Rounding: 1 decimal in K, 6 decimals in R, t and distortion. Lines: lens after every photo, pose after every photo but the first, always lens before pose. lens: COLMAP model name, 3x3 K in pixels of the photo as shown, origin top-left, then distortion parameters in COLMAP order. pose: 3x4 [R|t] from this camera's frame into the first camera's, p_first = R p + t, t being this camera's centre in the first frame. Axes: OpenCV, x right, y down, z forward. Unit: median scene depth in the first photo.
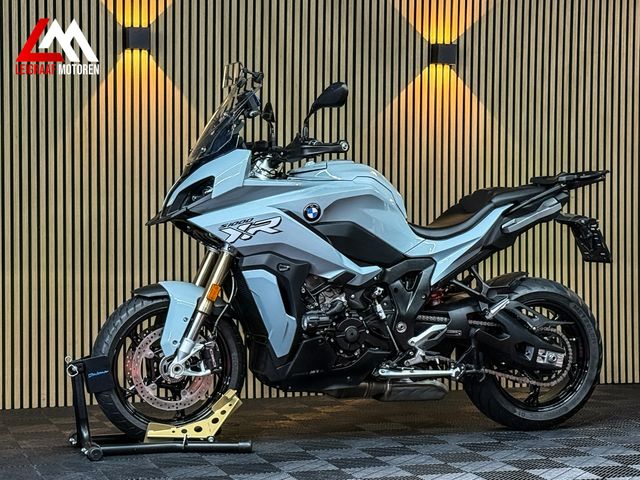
lens RADIAL K [[1391.4, 0, 325.2], [0, 1391.4, 229.0], [0, 0, 1]] dist [0.131644, 0.000000]
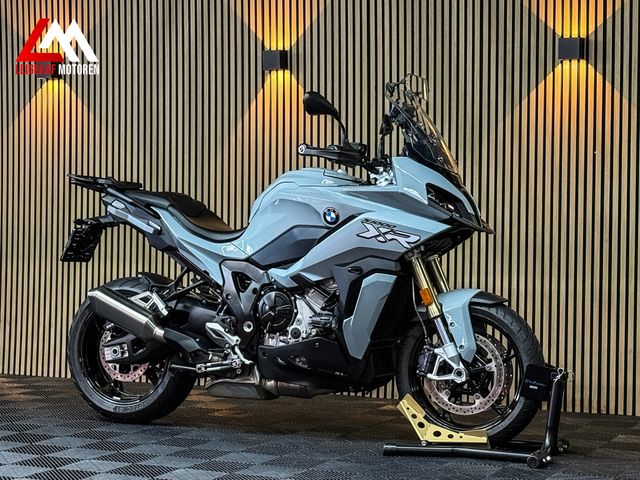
lens RADIAL K [[1354.0, 0, 314.7], [0, 1354.0, 240.2], [0, 0, 1]] dist [0.154004, 0.000000]
pose [[0.735120, 0.015242, -0.677766, 0.713628], [-0.015880, 0.999860, 0.005262, -0.000434], [0.677751, 0.006895, 0.735259, 0.270723]]
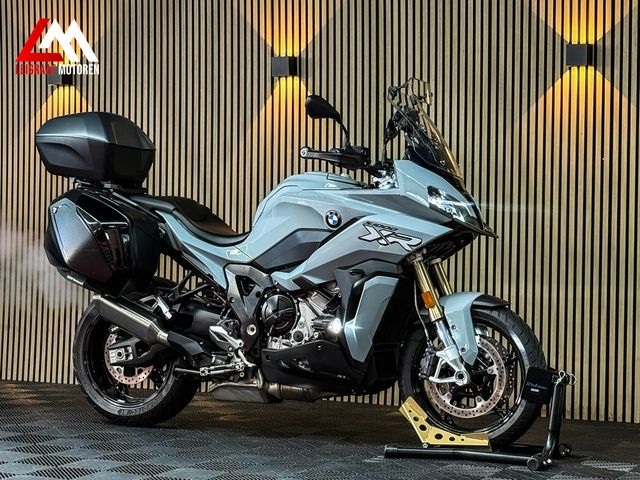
lens RADIAL K [[1391.4, 0, 319.3], [0, 1391.4, 244.3], [0, 0, 1]] dist [0.131644, 0.000000]
pose [[0.724221, 0.010685, -0.689486, 0.745332], [-0.019543, 0.999796, -0.005033, 0.009982], [0.689291, 0.017120, 0.724282, 0.261127]]
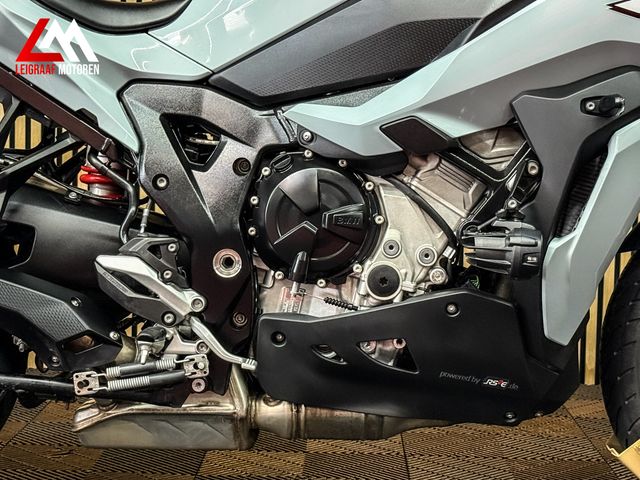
lens RADIAL K [[1391.4, 0, 321.1], [0, 1391.4, 238.4], [0, 0, 1]] dist [0.131644, 0.000000]
pose [[0.946751, 0.051609, -0.317802, 0.164863], [-0.026198, 0.996145, 0.083719, 0.029270], [0.320898, -0.070936, 0.944454, 0.613780]]
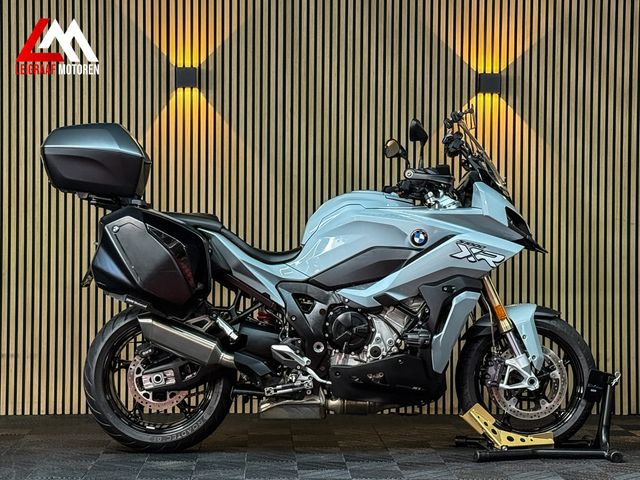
lens RADIAL K [[1391.4, 0, 315.8], [0, 1391.4, 240.8], [0, 0, 1]] dist [0.131644, 0.000000]
pose [[0.963174, 0.004099, -0.268849, 0.293755], [-0.006822, 0.999934, -0.009193, -0.000300], [0.268793, 0.010689, 0.963139, -0.016920]]
